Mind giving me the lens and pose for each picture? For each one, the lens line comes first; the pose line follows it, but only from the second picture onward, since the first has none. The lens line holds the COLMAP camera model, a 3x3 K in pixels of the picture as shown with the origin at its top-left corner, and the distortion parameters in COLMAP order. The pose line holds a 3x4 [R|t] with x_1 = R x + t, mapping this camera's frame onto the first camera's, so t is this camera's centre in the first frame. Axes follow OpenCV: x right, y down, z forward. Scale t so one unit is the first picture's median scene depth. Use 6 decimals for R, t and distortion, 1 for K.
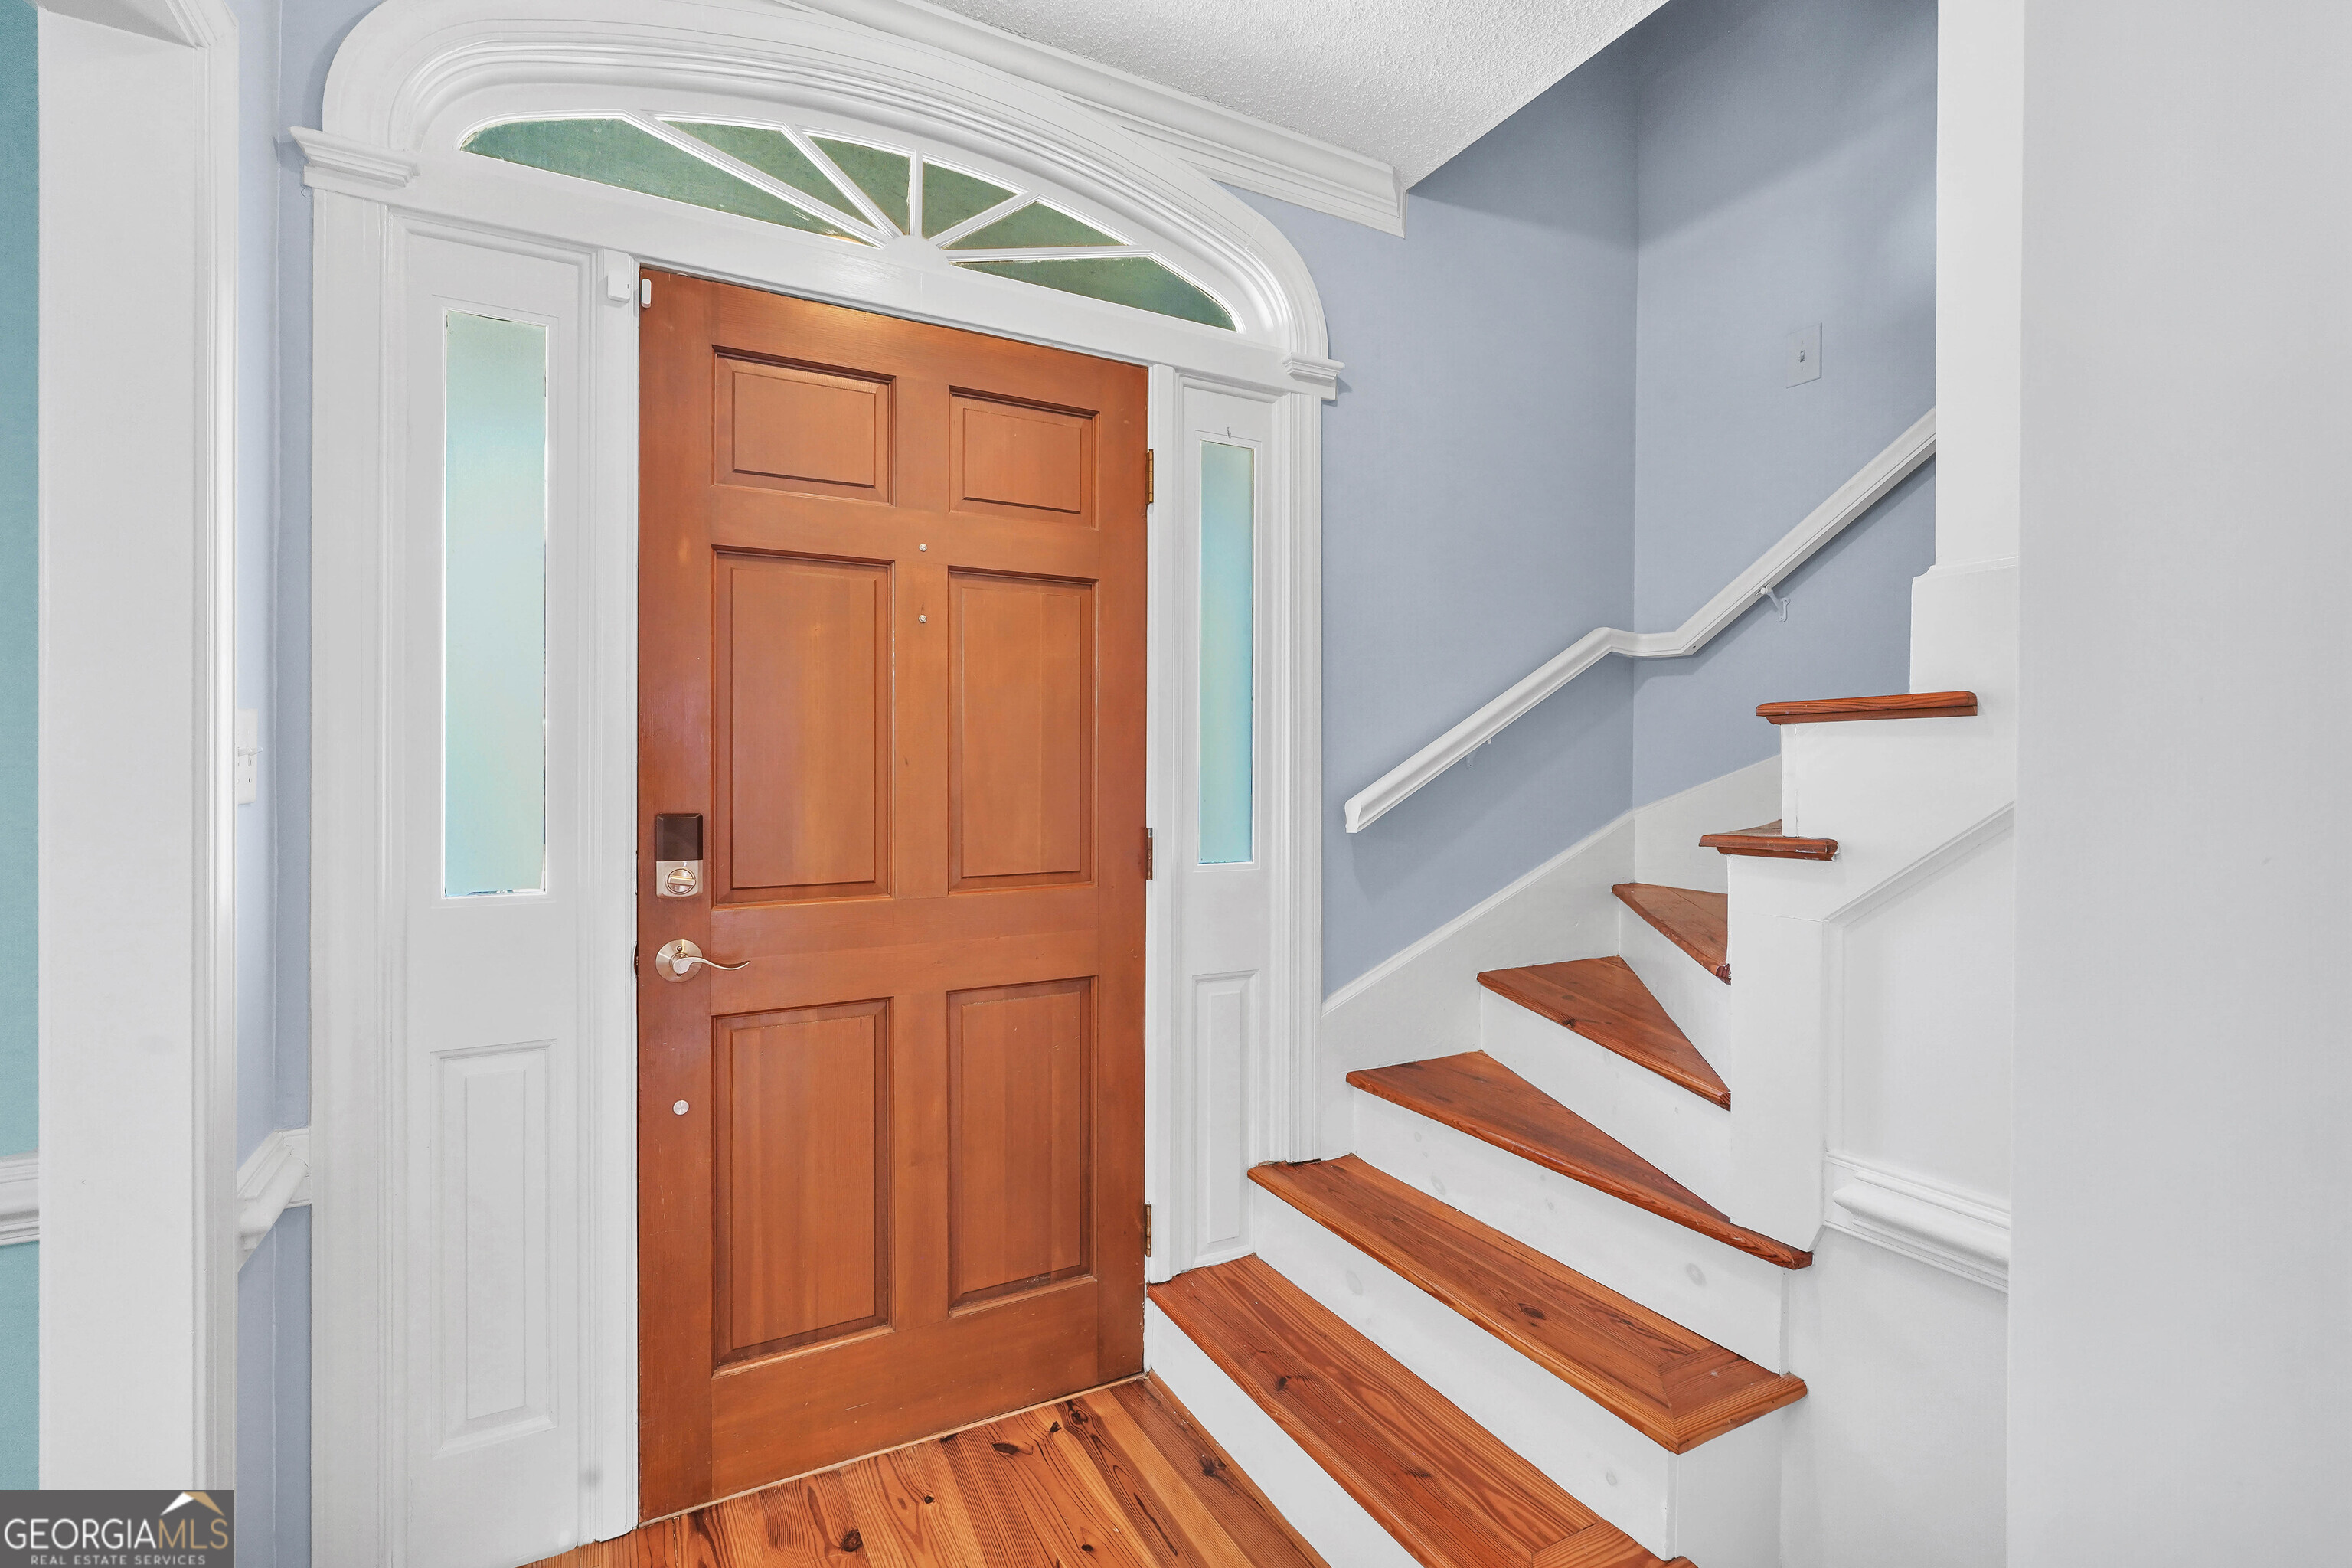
lens RADIAL K [[1067.0, 0, 1175.5], [0, 1067.0, 774.0], [0, 0, 1]] dist [-0.011364, 0.004334]
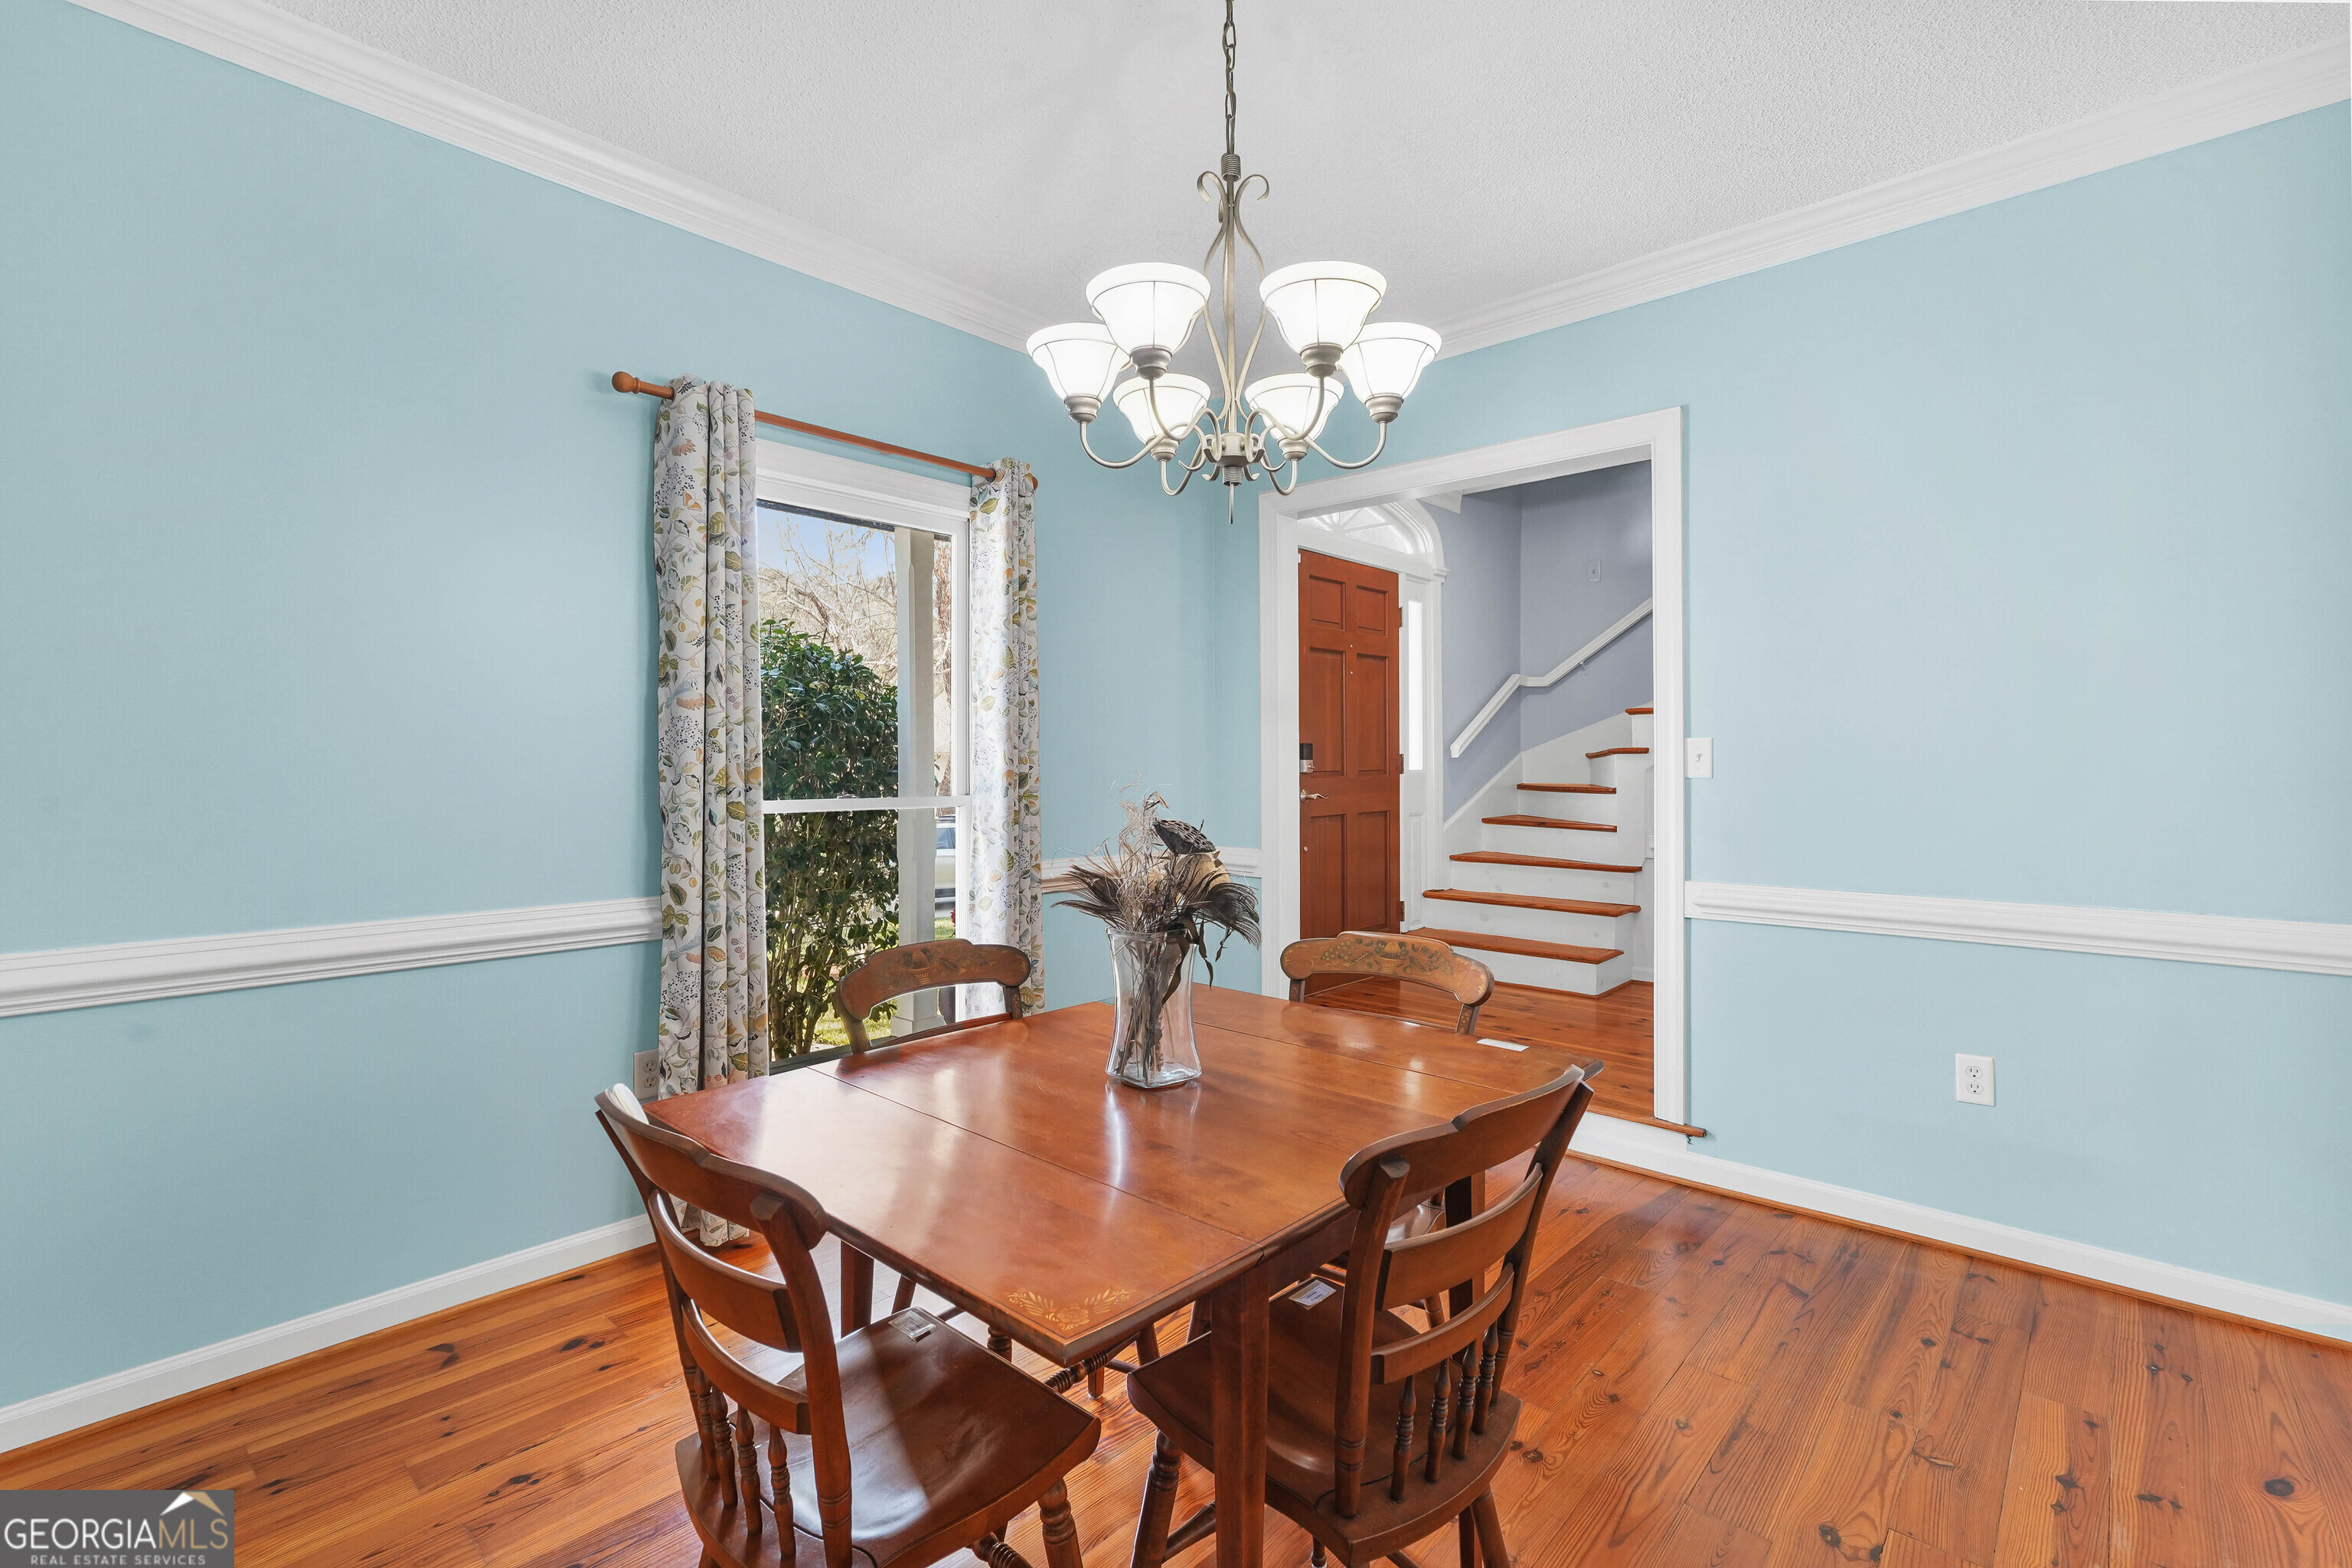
lens RADIAL K [[1067.0, 0, 1185.2], [0, 1067.0, 760.1], [0, 0, 1]] dist [-0.011364, 0.004334]
pose [[0.939944, -0.005342, 0.341287, -1.545926], [0.006433, 0.999977, -0.002067, 0.075465], [-0.341268, 0.004138, 0.939957, -1.370775]]
